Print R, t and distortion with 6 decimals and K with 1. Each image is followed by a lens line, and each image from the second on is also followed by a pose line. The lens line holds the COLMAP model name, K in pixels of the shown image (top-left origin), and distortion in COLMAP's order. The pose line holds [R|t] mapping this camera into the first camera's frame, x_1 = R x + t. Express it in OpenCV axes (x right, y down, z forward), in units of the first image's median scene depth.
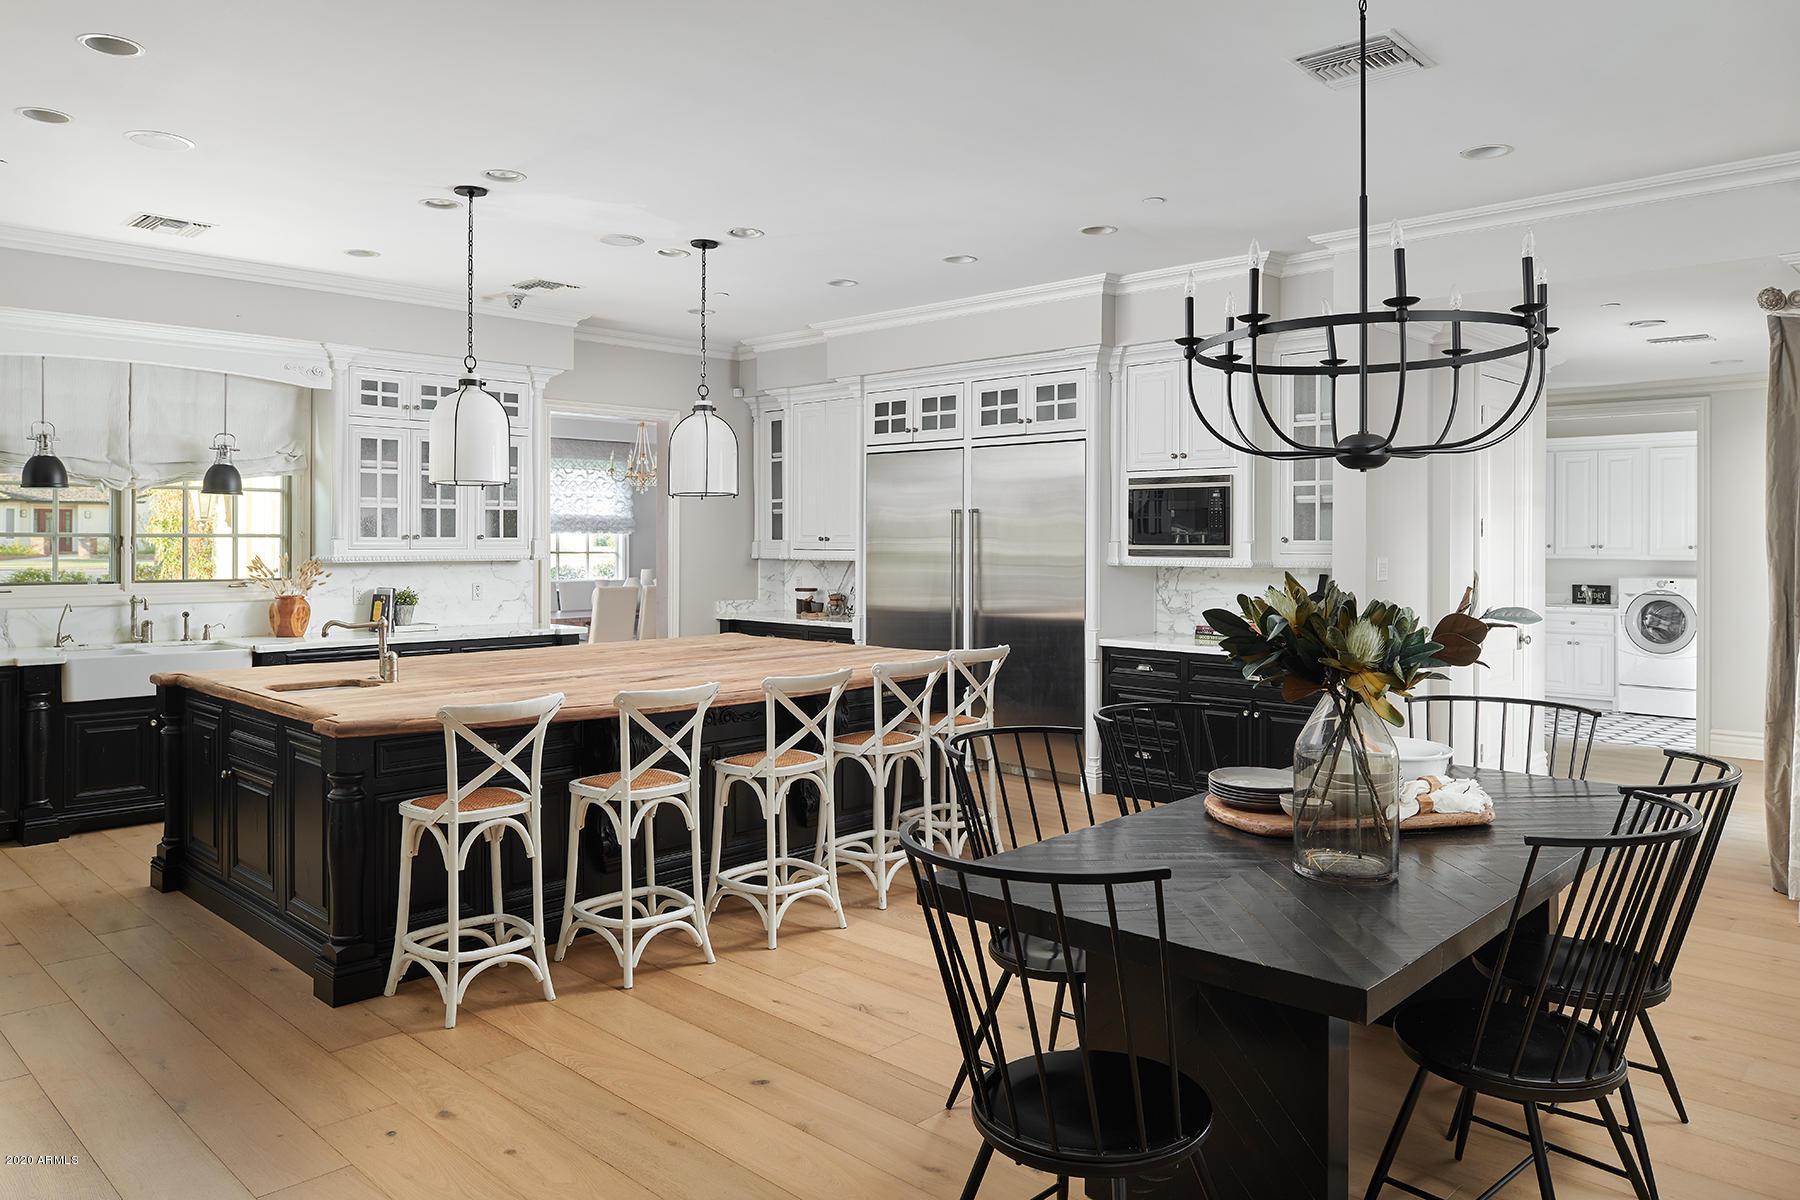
lens RADIAL K [[1268.2, 0, 898.7], [0, 1268.2, 540.8], [0, 0, 1]] dist [0.006602, 0.001075]
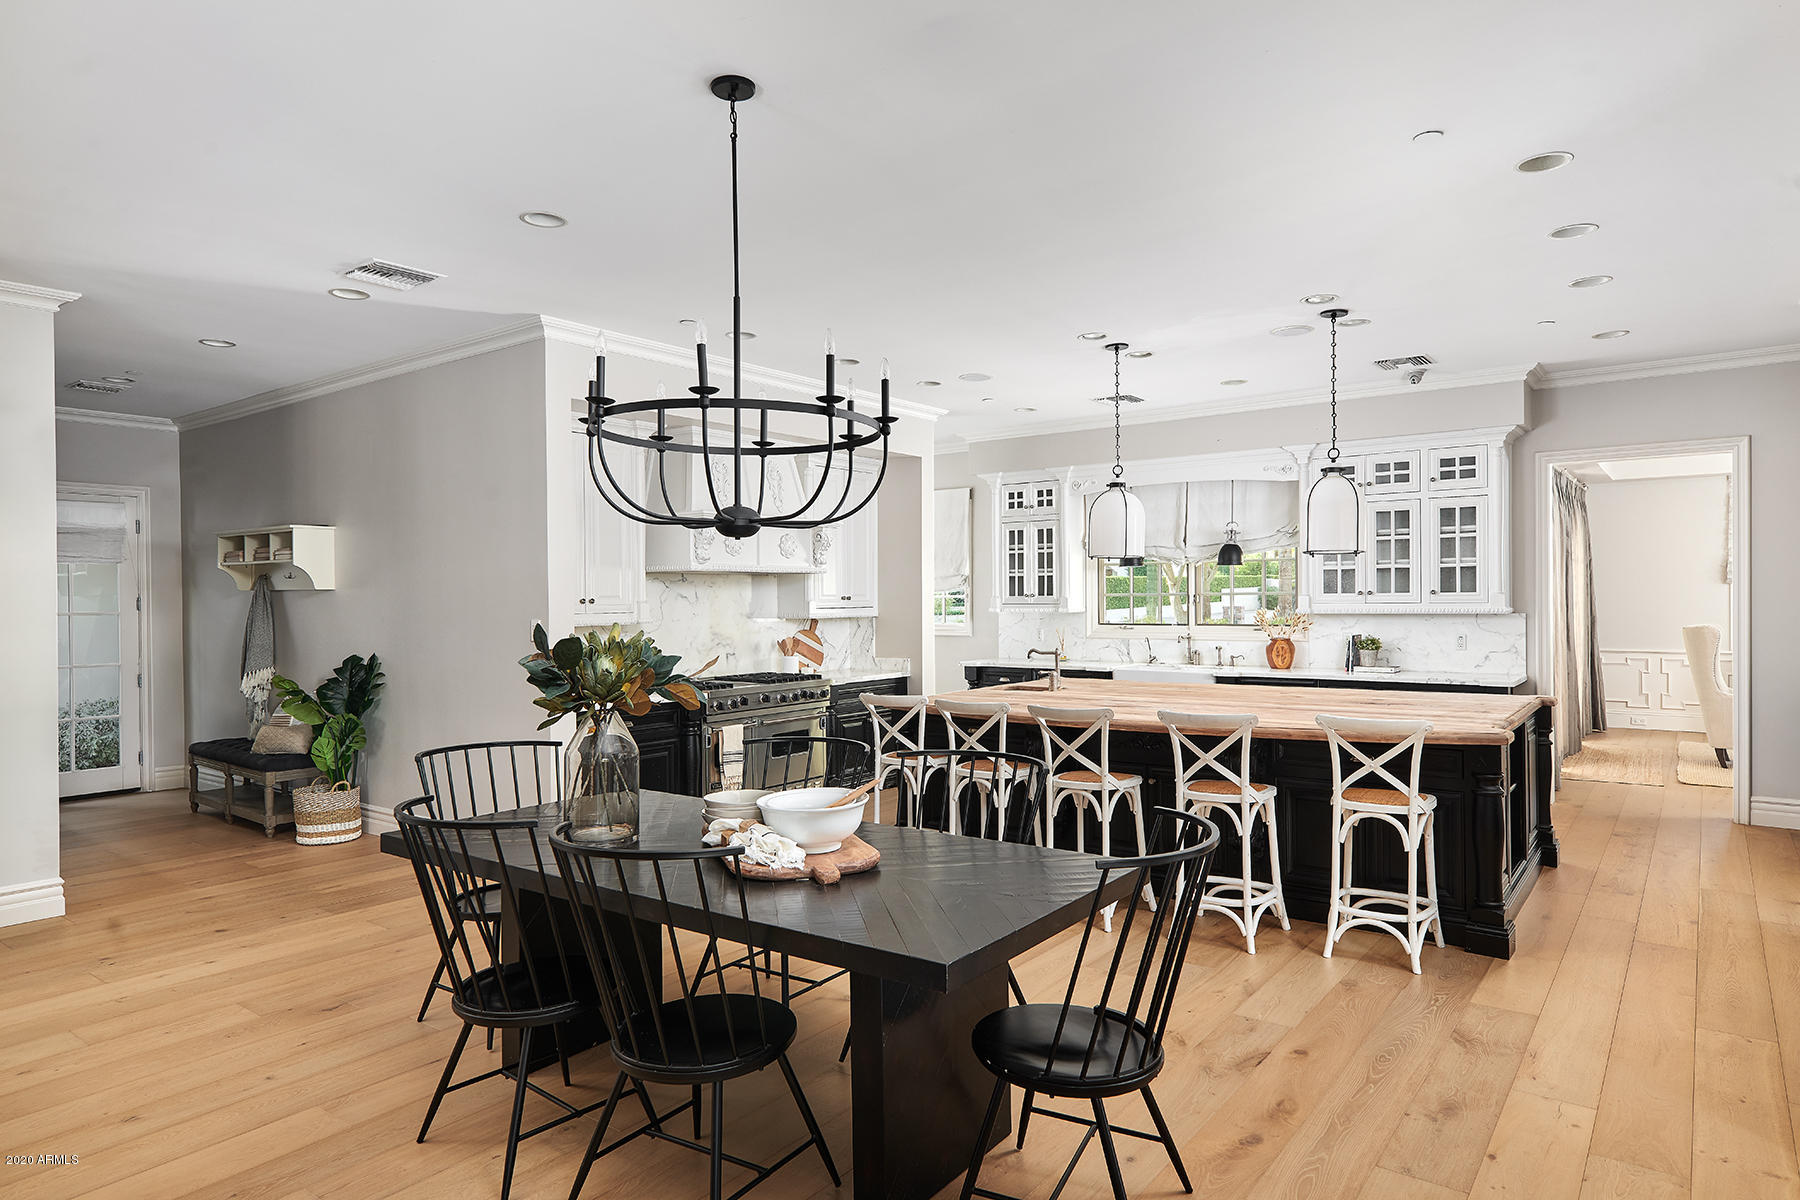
lens RADIAL K [[1059.8, 0, 900.0], [0, 1059.8, 600.0], [0, 0, 1]] dist [-0.001072, -0.000900]
pose [[0.135464, 0.000546, -0.990782, 0.573136], [0.006120, 0.999980, 0.001388, -0.000359], [0.990763, -0.006251, 0.135458, 0.439111]]
